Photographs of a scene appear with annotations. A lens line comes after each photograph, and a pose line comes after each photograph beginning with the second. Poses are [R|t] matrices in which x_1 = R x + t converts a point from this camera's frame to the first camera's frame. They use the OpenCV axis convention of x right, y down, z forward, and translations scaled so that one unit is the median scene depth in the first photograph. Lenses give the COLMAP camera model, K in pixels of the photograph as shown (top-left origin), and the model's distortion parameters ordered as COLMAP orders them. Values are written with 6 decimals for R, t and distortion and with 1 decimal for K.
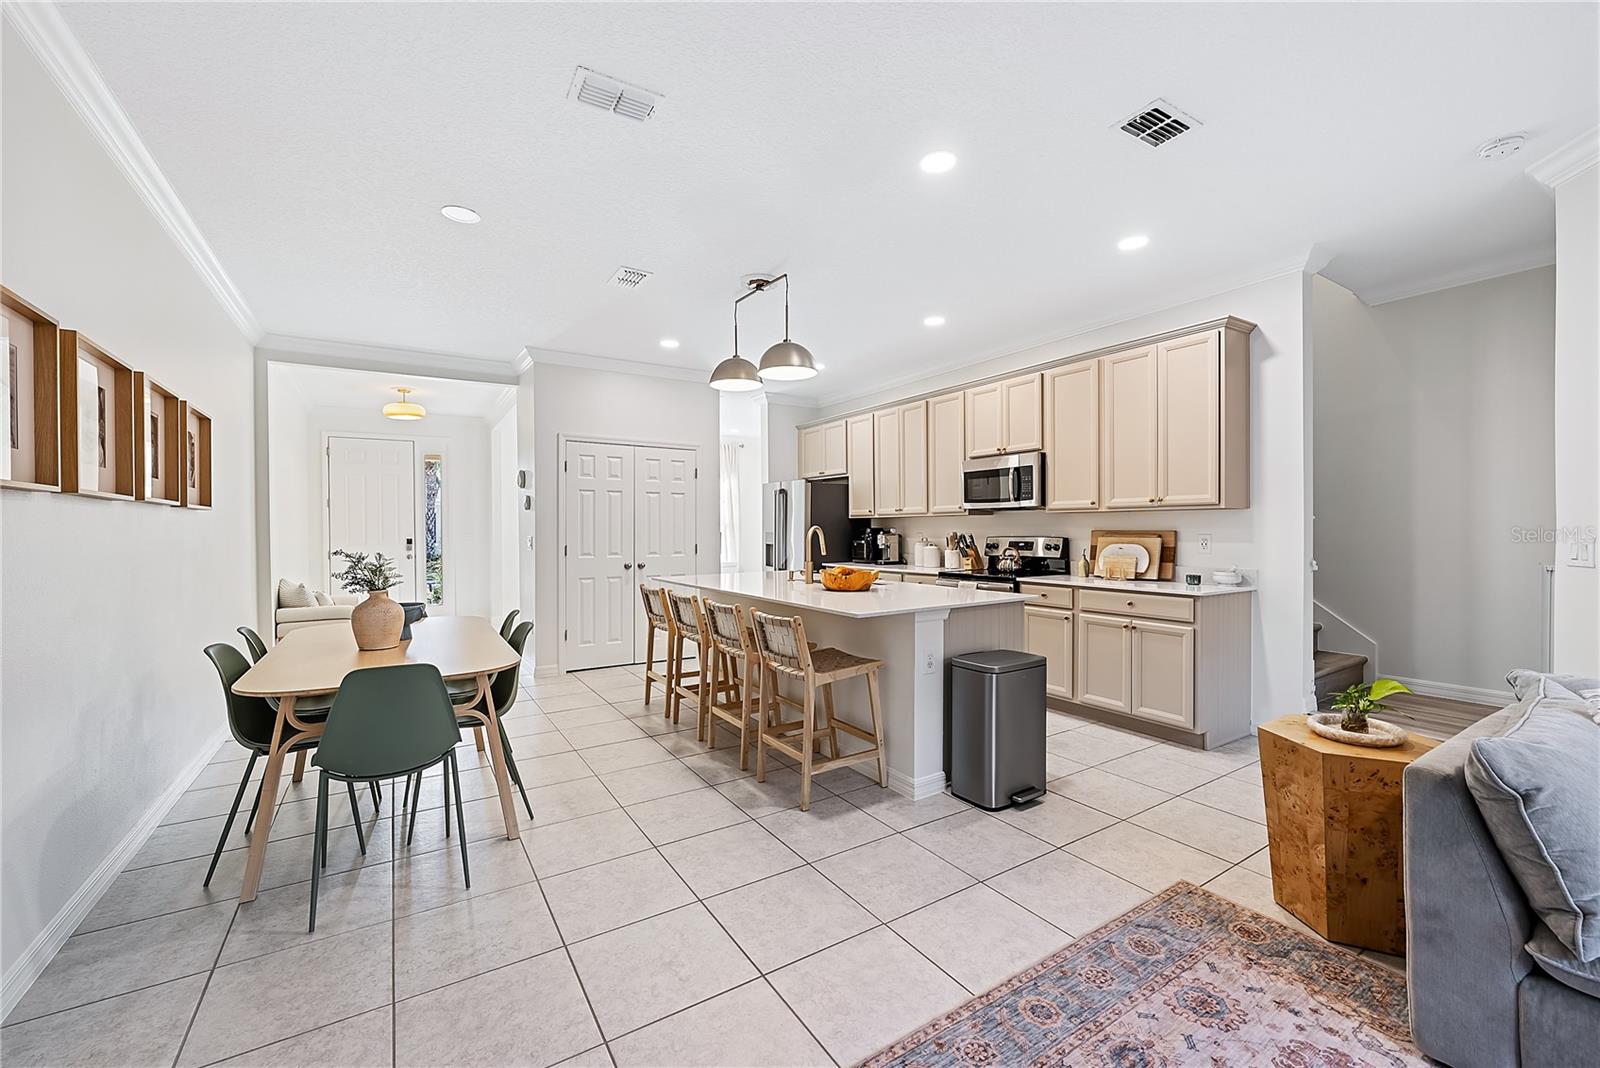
lens RADIAL K [[655.6, 0, 804.4], [0, 655.6, 524.6], [0, 0, 1]] dist [-0.003909, 0.001402]
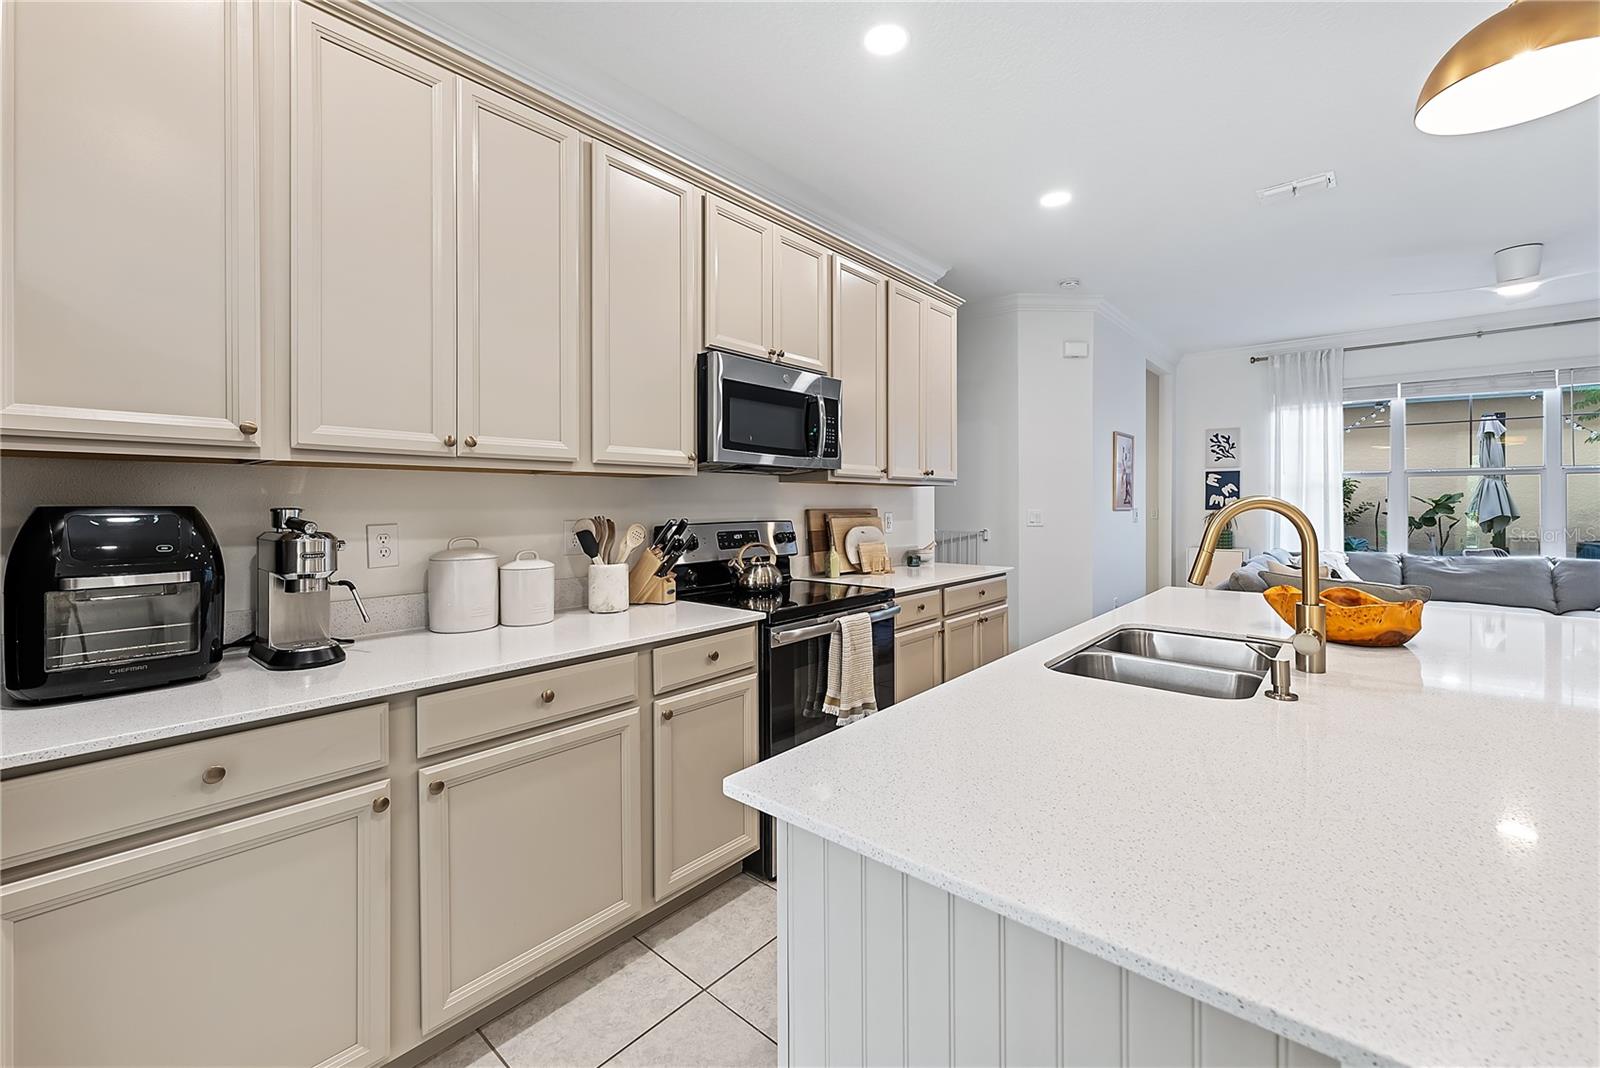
lens RADIAL K [[655.6, 0, 803.1], [0, 655.6, 504.0], [0, 0, 1]] dist [-0.003909, 0.001402]
pose [[-0.288117, -0.000660, 0.957595, -1.143861], [-0.007611, 0.999970, -0.001601, 0.027535], [-0.957565, -0.007749, -0.288114, 6.371262]]
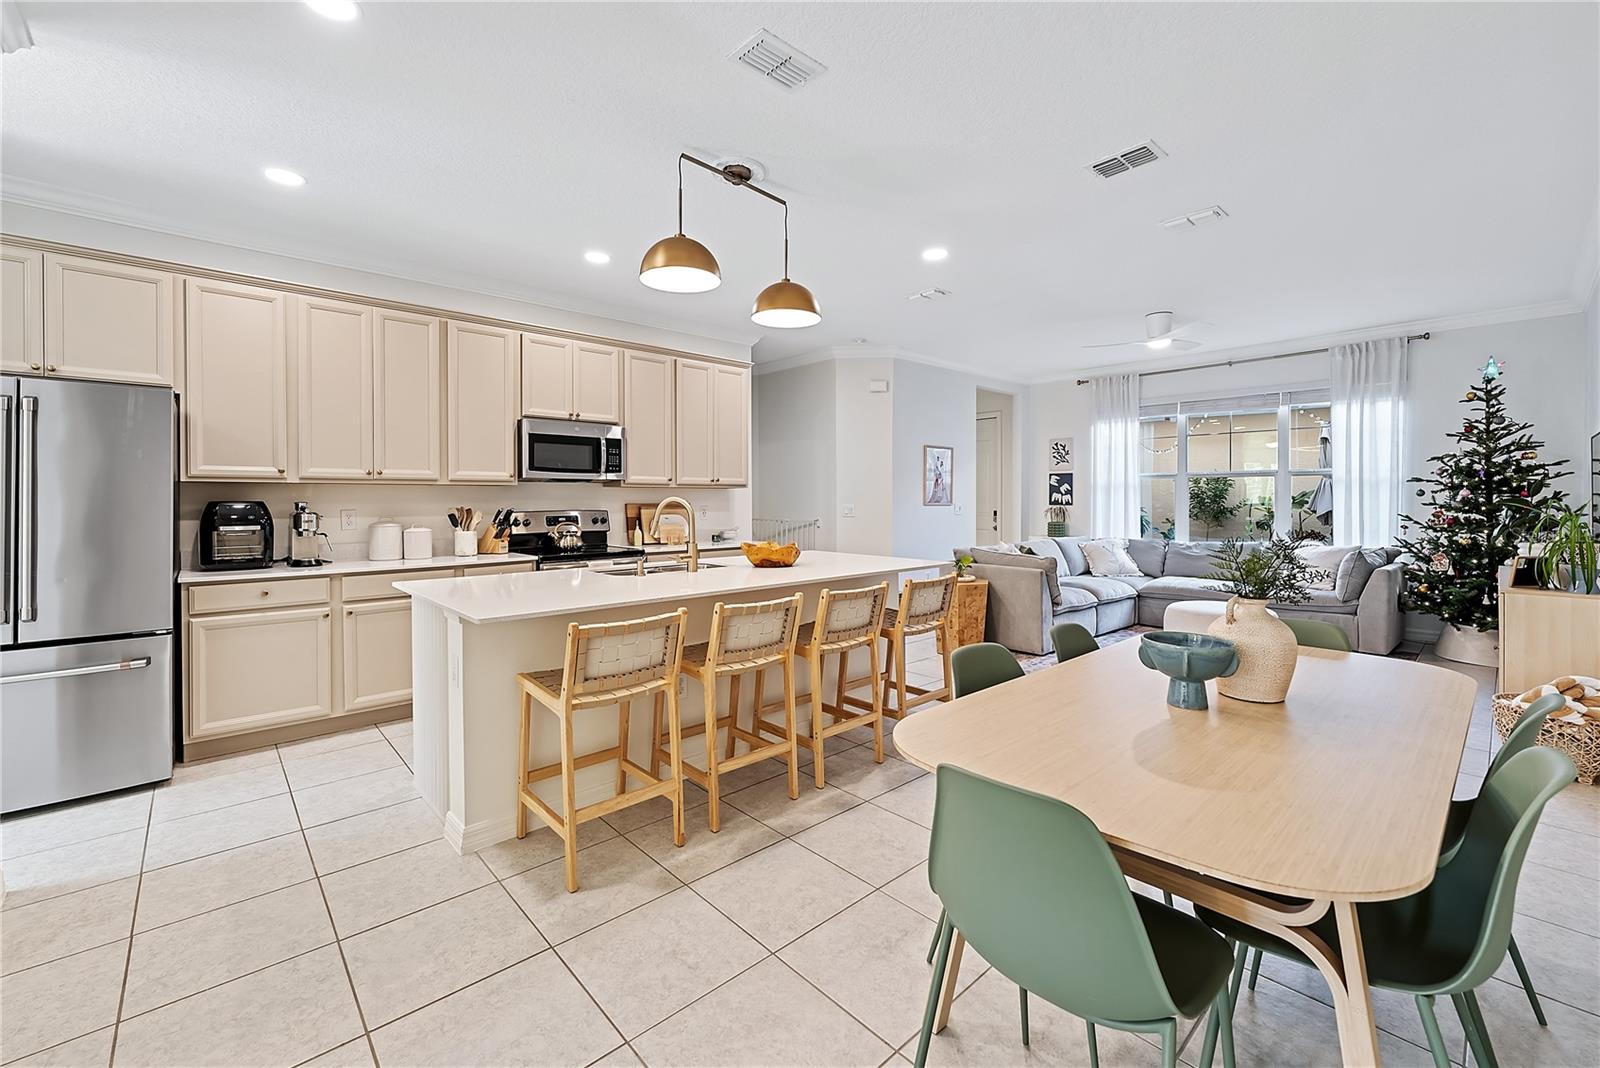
lens RADIAL K [[655.6, 0, 797.8], [0, 655.6, 503.1], [0, 0, 1]] dist [-0.003909, 0.001402]
pose [[-0.173215, -0.003644, 0.984877, -3.701002], [-0.007153, 0.999971, 0.002442, 0.019217], [-0.984858, -0.006622, -0.173236, 4.806687]]
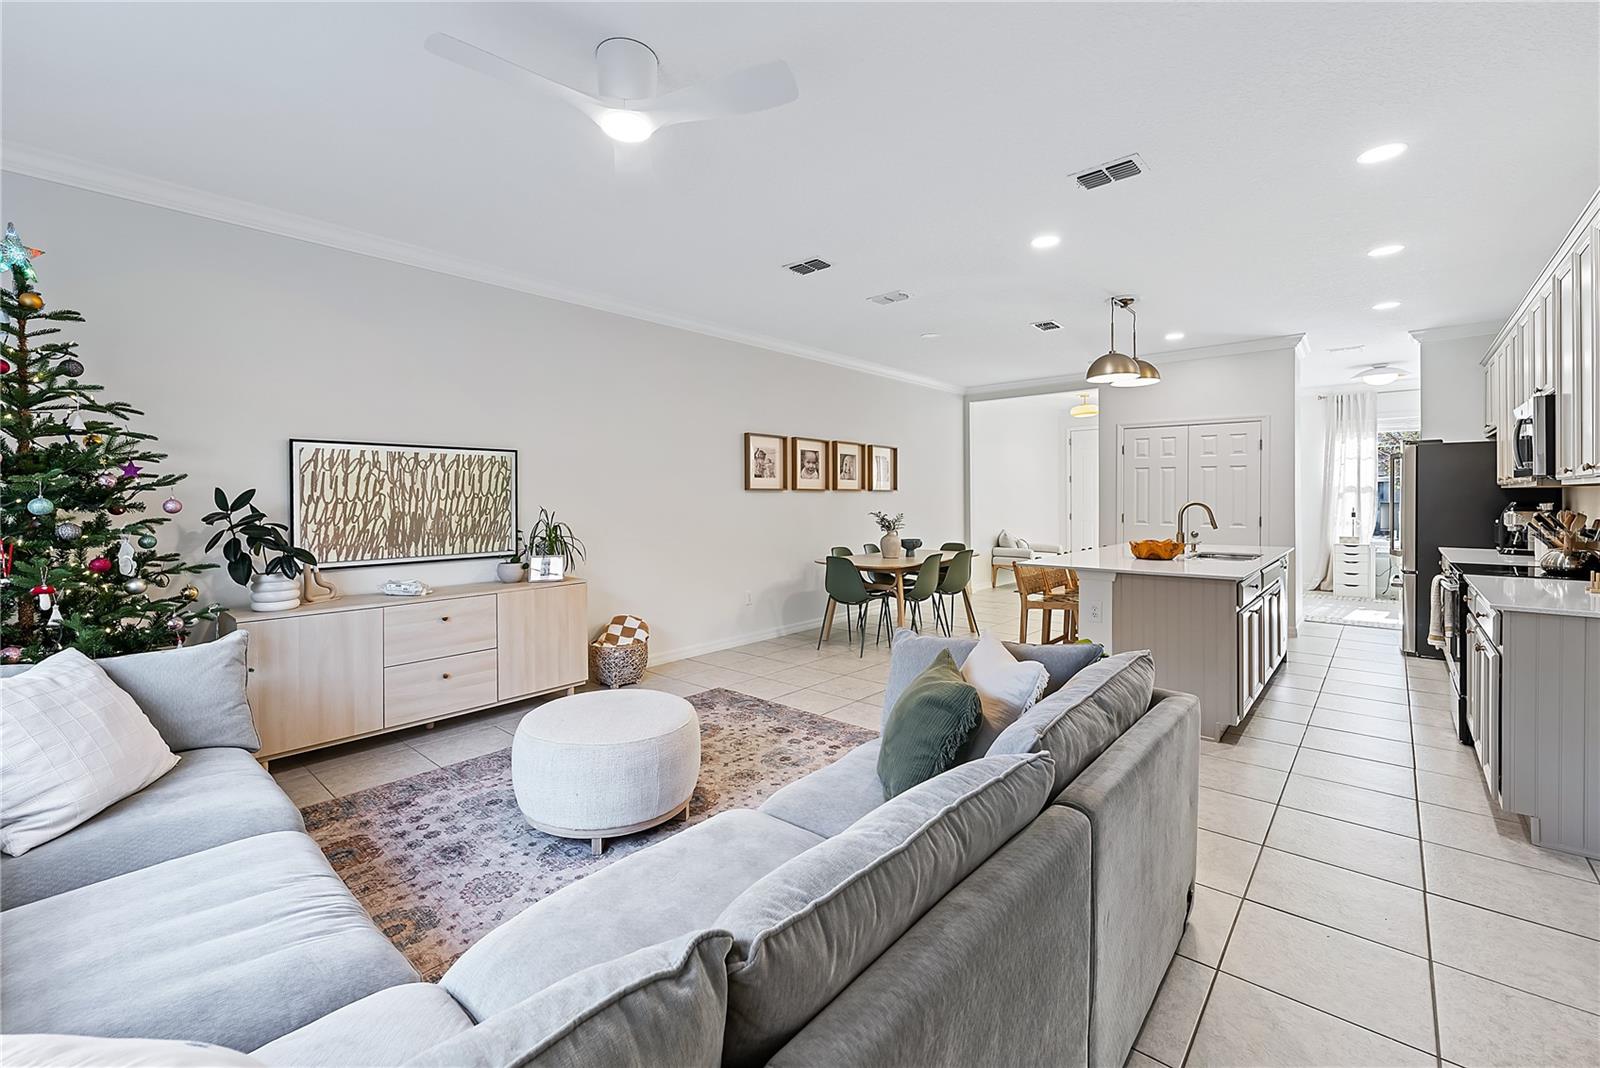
lens RADIAL K [[655.6, 0, 795.5], [0, 655.6, 499.4], [0, 0, 1]] dist [-0.003909, 0.001402]
pose [[0.277954, 0.008772, -0.960554, 4.206030], [0.009169, 0.999889, 0.011785, -0.097810], [0.960551, -0.012083, 0.277843, 0.369893]]
